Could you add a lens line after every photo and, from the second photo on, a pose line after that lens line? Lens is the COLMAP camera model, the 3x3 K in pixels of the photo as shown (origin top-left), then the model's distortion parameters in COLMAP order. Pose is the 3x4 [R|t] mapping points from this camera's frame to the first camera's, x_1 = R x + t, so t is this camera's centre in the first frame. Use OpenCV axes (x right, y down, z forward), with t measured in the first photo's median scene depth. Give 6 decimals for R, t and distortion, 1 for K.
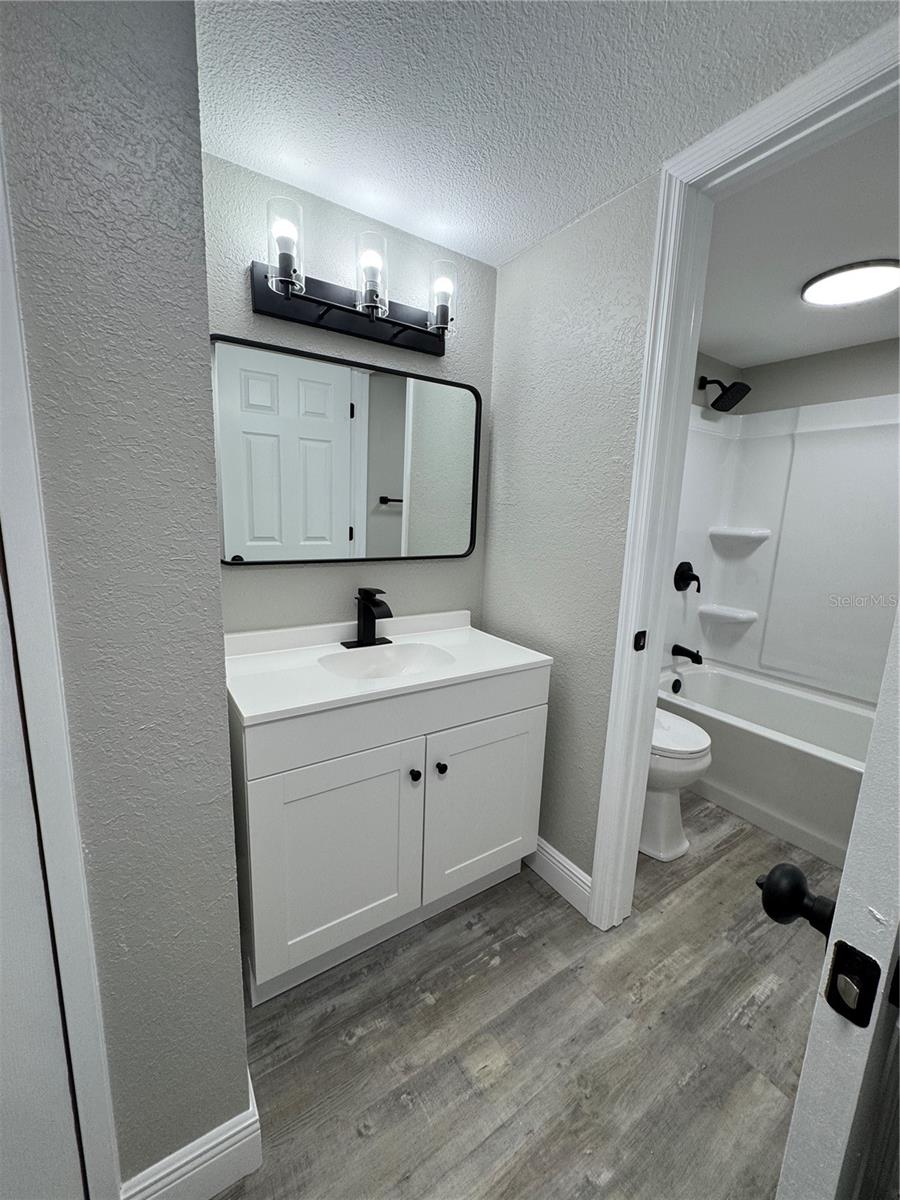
lens RADIAL K [[475.2, 0, 455.5], [0, 475.2, 597.2], [0, 0, 1]] dist [-0.002864, 0.000076]
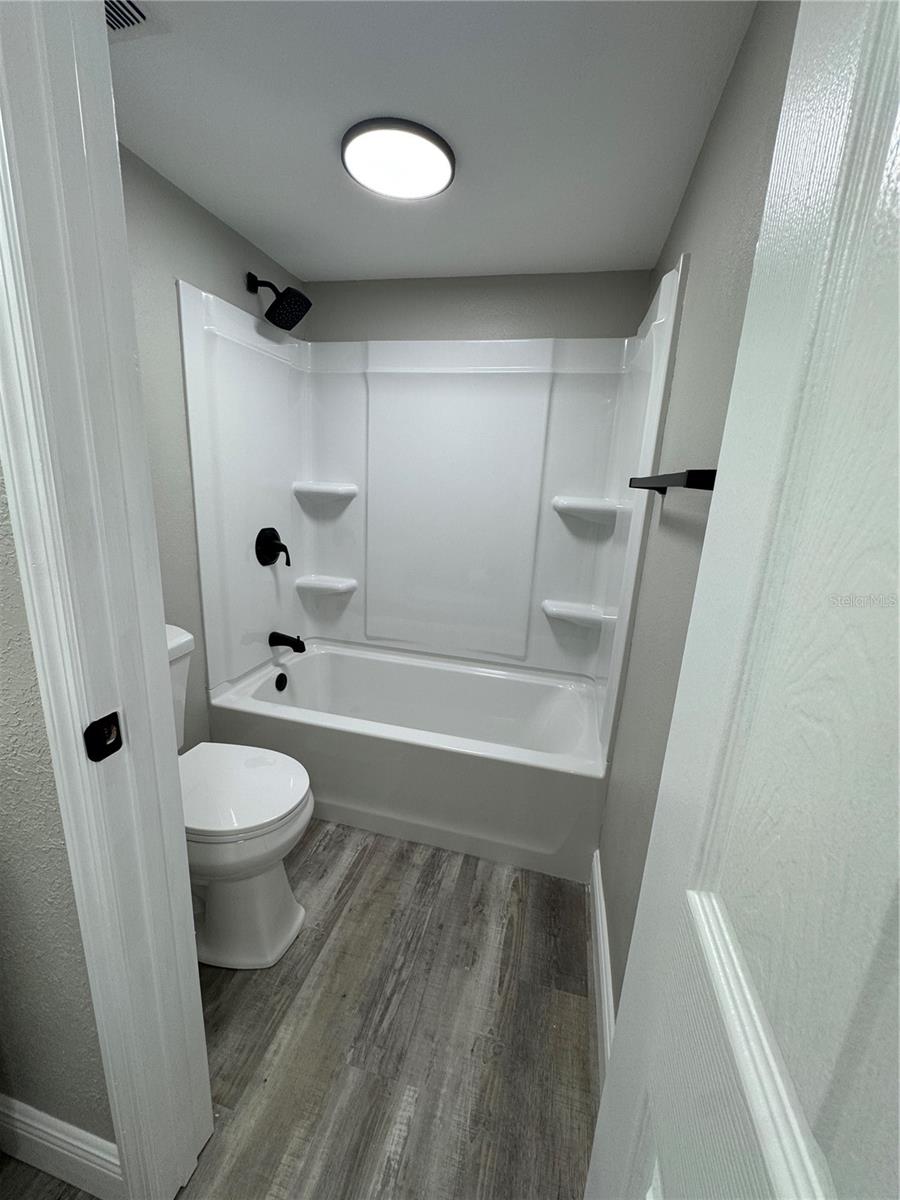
lens RADIAL K [[475.2, 0, 448.7], [0, 475.2, 596.4], [0, 0, 1]] dist [-0.002864, 0.000076]
pose [[0.744988, -0.159291, 0.647780, 0.221219], [0.095629, 0.986544, 0.132616, -0.046479], [-0.660188, -0.036851, 0.750196, 0.261547]]
